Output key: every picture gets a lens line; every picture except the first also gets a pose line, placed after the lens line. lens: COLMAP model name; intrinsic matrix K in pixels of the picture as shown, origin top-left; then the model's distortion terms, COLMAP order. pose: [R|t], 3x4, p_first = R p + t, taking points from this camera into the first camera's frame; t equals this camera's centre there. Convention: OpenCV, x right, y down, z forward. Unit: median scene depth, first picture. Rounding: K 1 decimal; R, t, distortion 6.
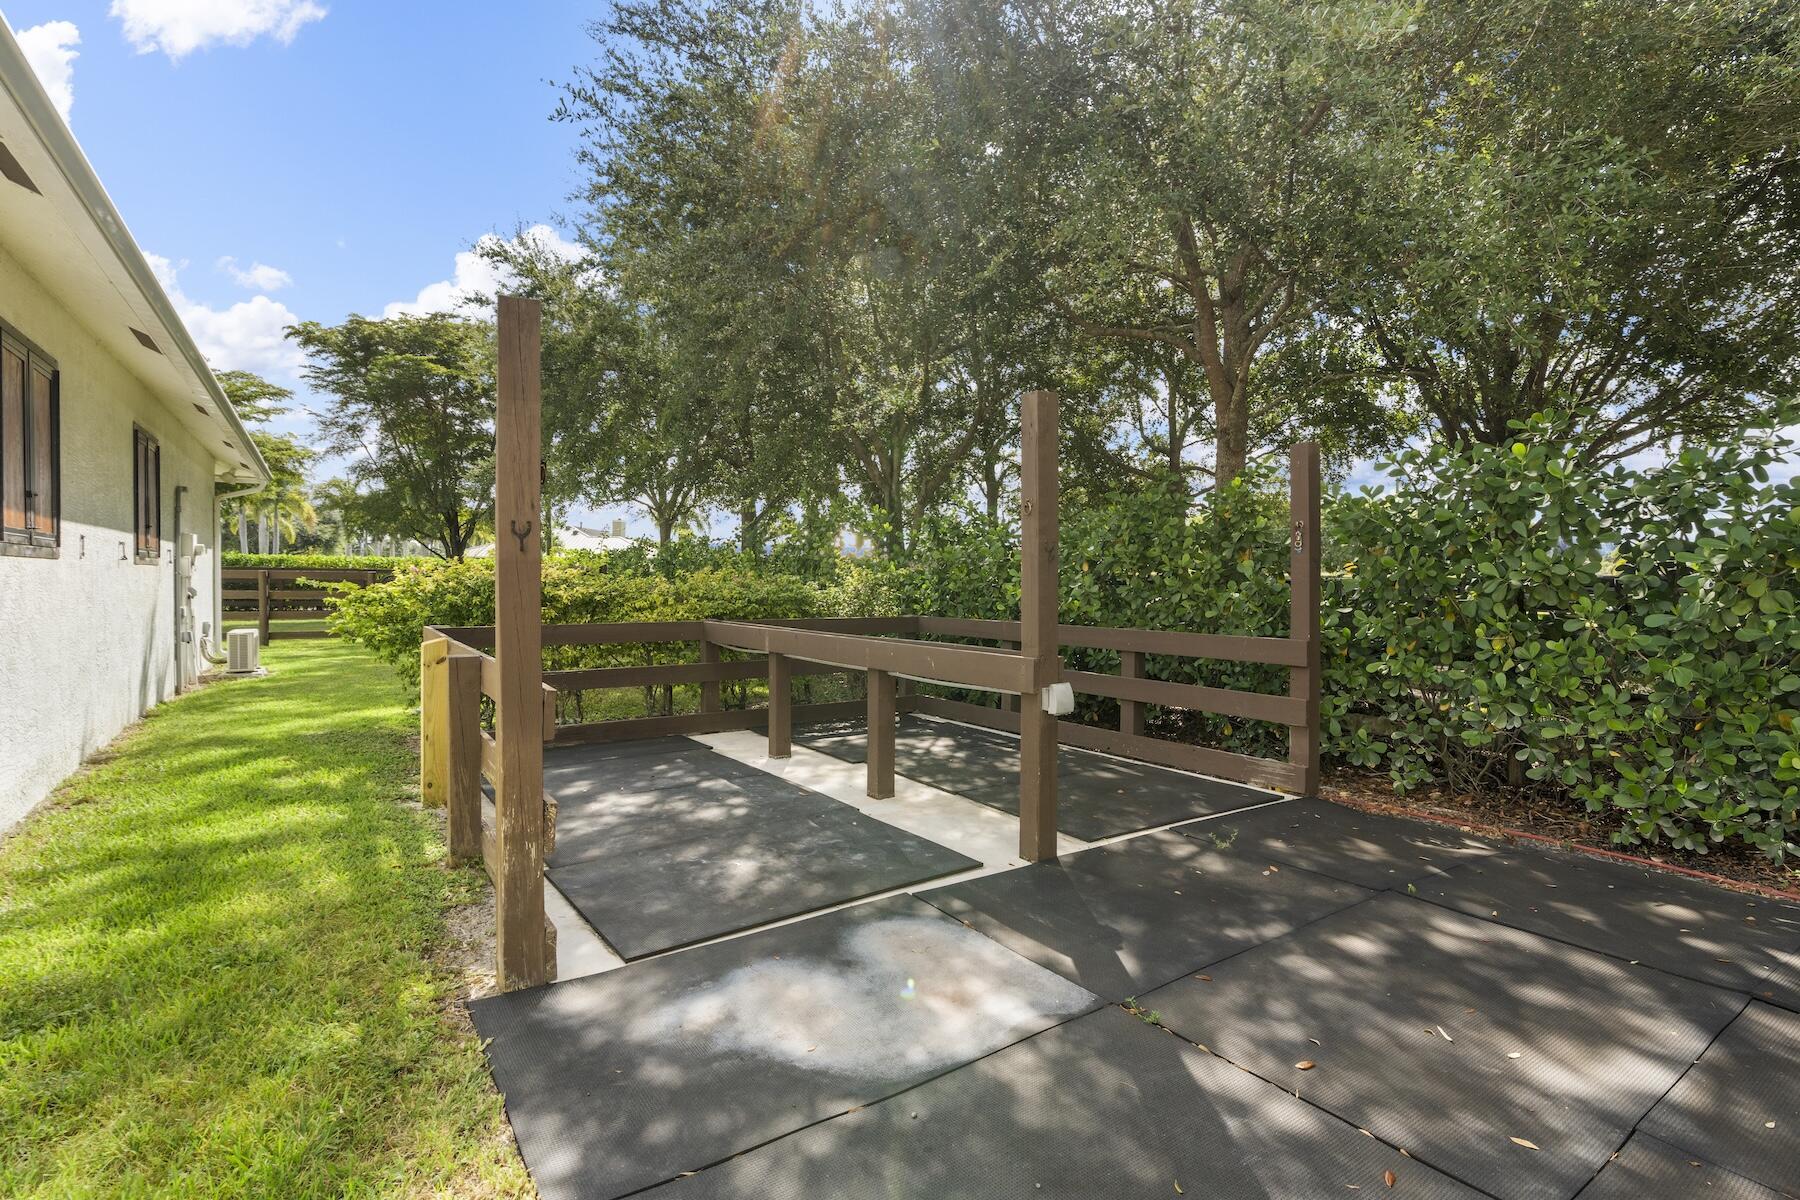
lens RADIAL K [[832.4, 0, 893.8], [0, 832.4, 591.2], [0, 0, 1]] dist [0.001134, 0.000268]
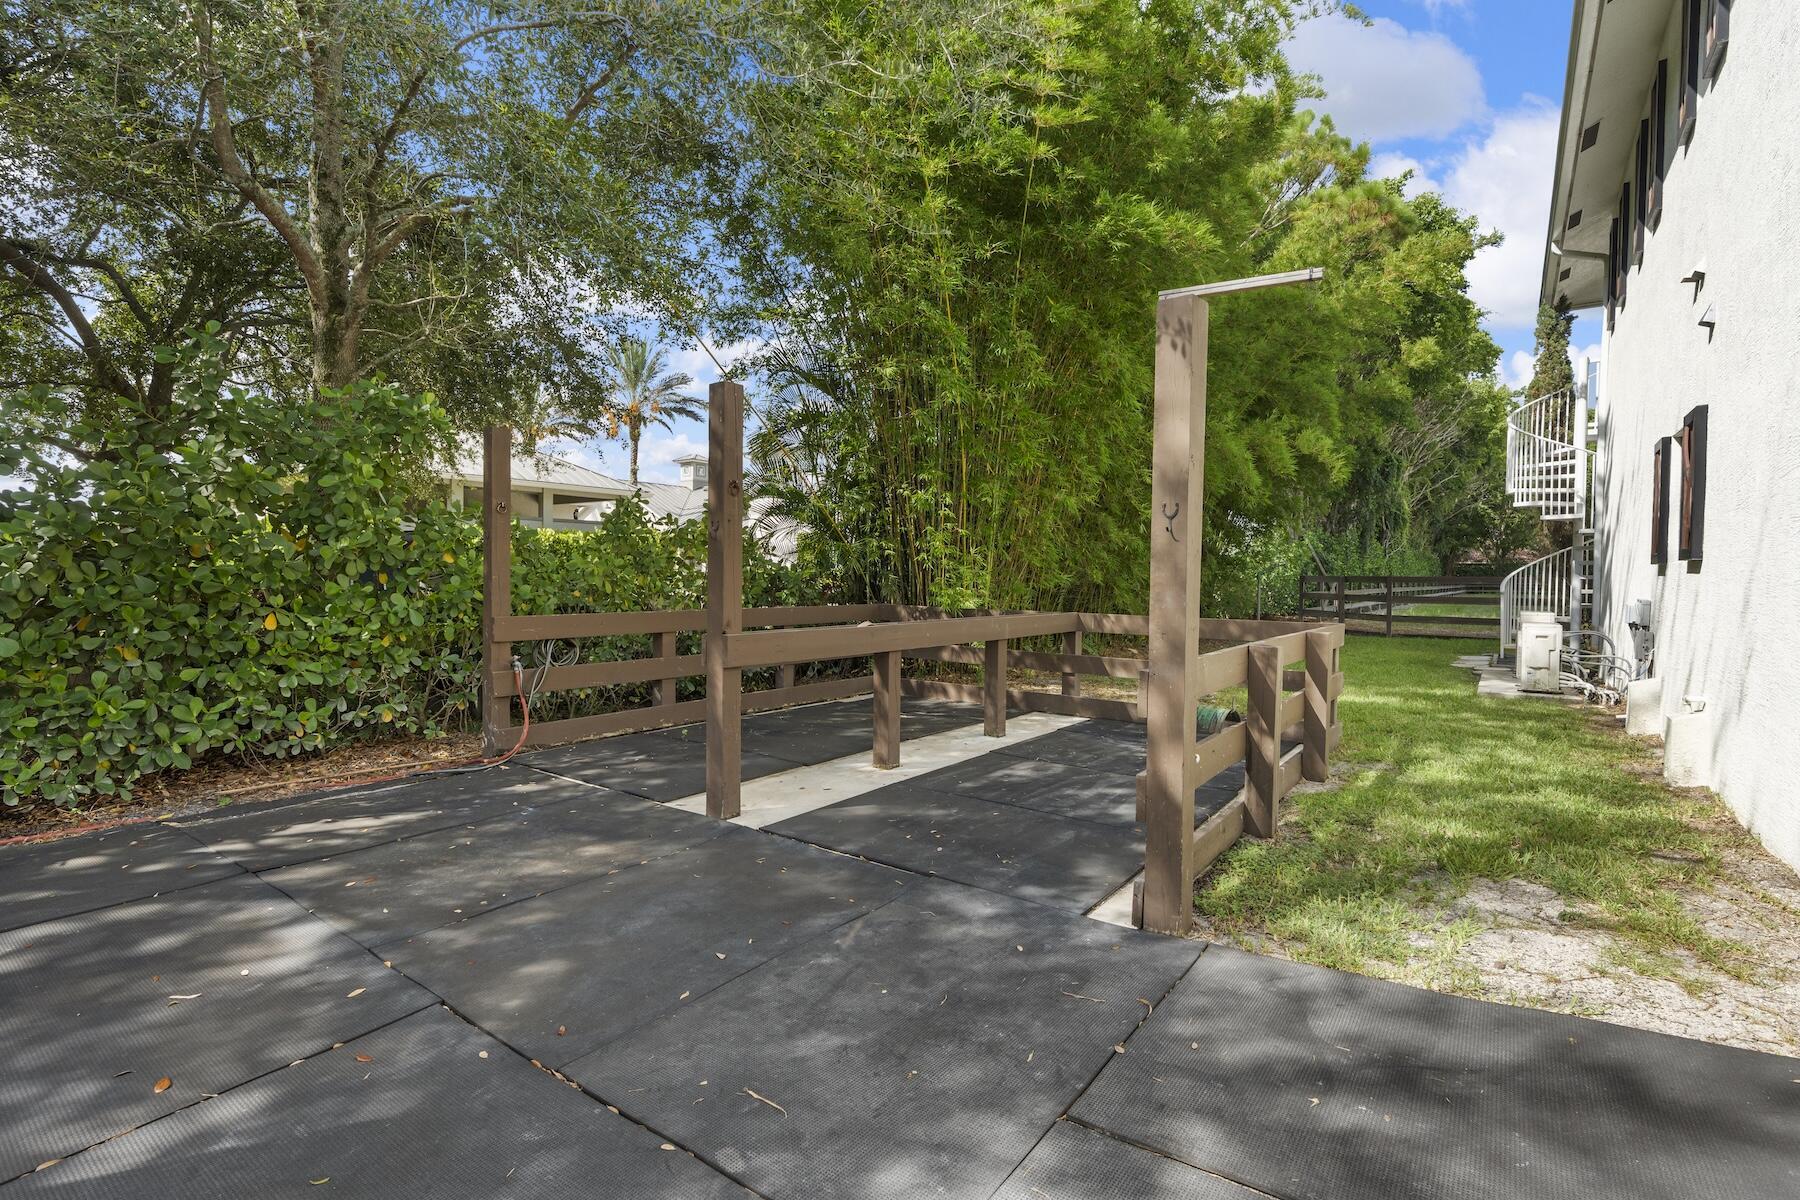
lens RADIAL K [[832.4, 0, 904.0], [0, 832.4, 589.2], [0, 0, 1]] dist [0.001134, 0.000268]
pose [[-0.342863, -0.023695, 0.939087, -0.575968], [-0.003812, 0.999709, 0.023833, 0.006468], [-0.939378, 0.004592, -0.342853, 0.513689]]
